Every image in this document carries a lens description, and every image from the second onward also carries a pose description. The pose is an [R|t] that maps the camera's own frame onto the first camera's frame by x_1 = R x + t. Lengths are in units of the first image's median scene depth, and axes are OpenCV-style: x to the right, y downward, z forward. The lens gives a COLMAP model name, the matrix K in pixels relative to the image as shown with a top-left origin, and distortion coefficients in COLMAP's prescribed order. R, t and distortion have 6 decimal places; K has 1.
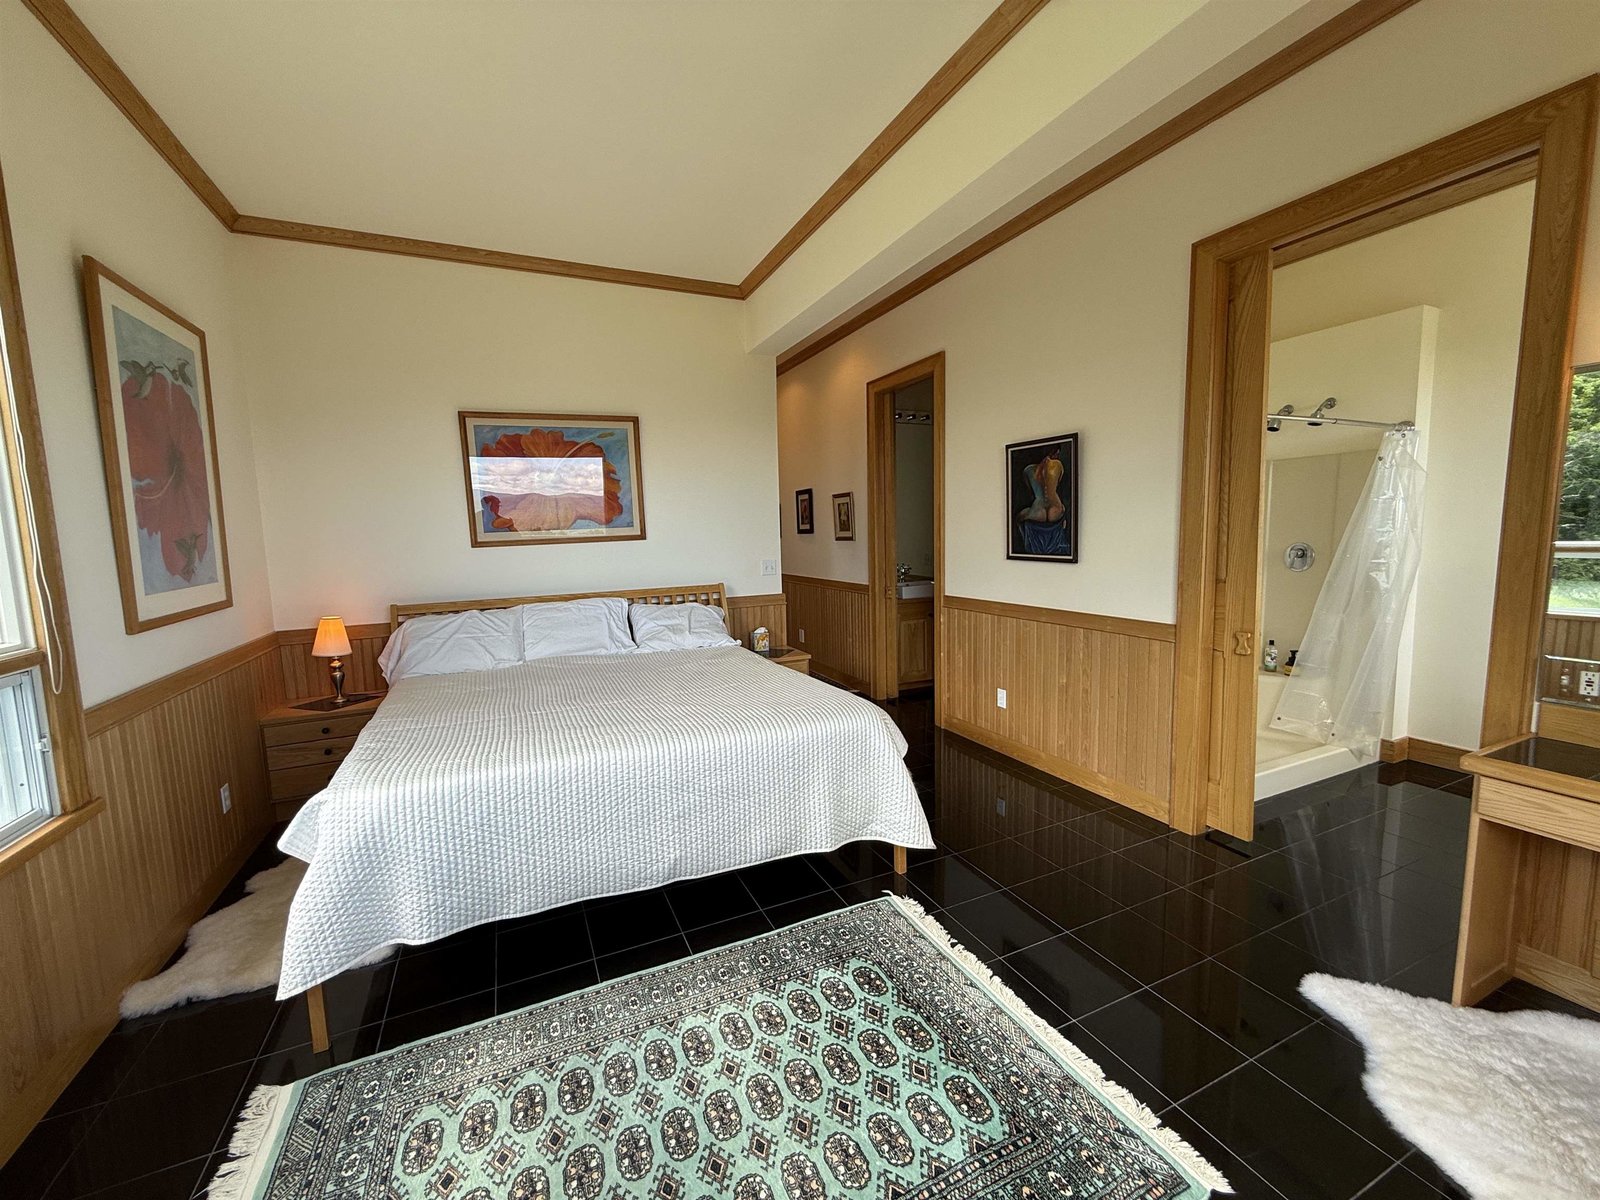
lens RADIAL K [[632.4, 0, 800.0], [0, 632.4, 600.0], [0, 0, 1]] dist [-0.002171, -0.000046]
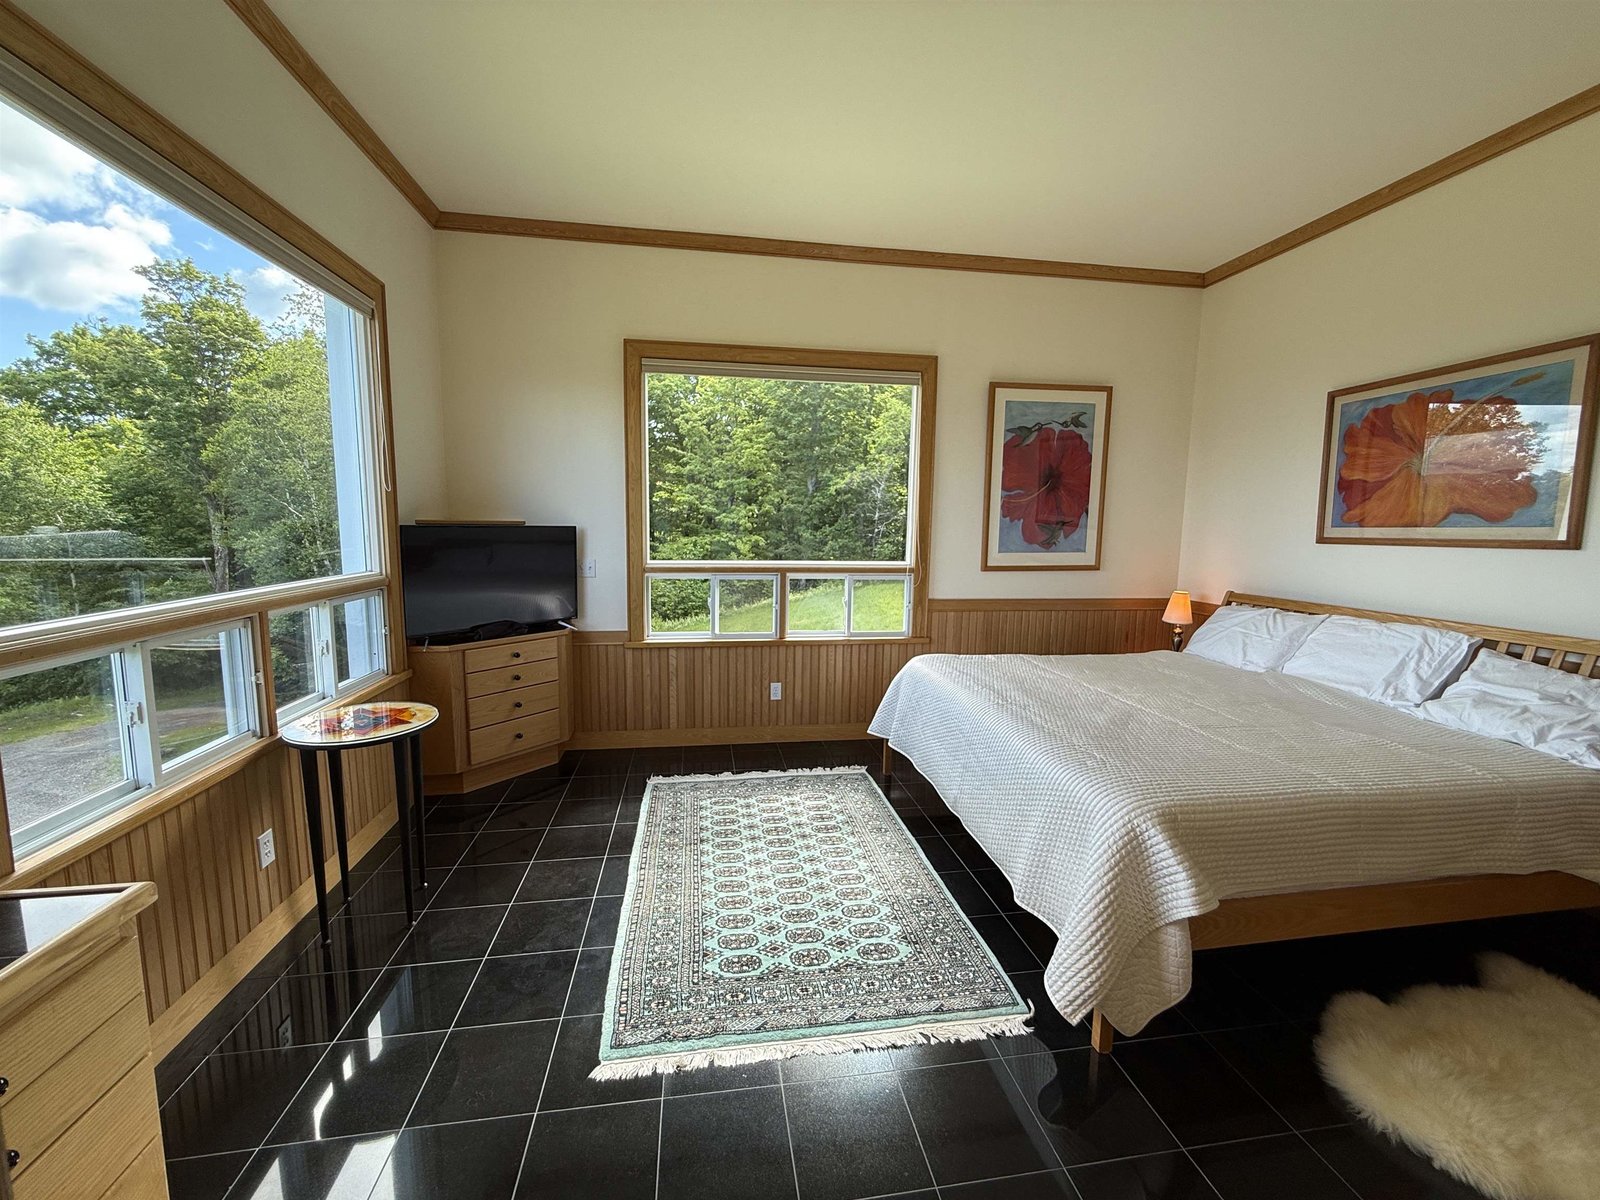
lens RADIAL K [[632.4, 0, 800.0], [0, 632.4, 600.0], [0, 0, 1]] dist [-0.002171, -0.000046]
pose [[-0.264785, 0.143721, -0.953537, 1.227175], [-0.113482, 0.977316, 0.178818, -0.182117], [0.957607, 0.155558, -0.242469, 1.171384]]
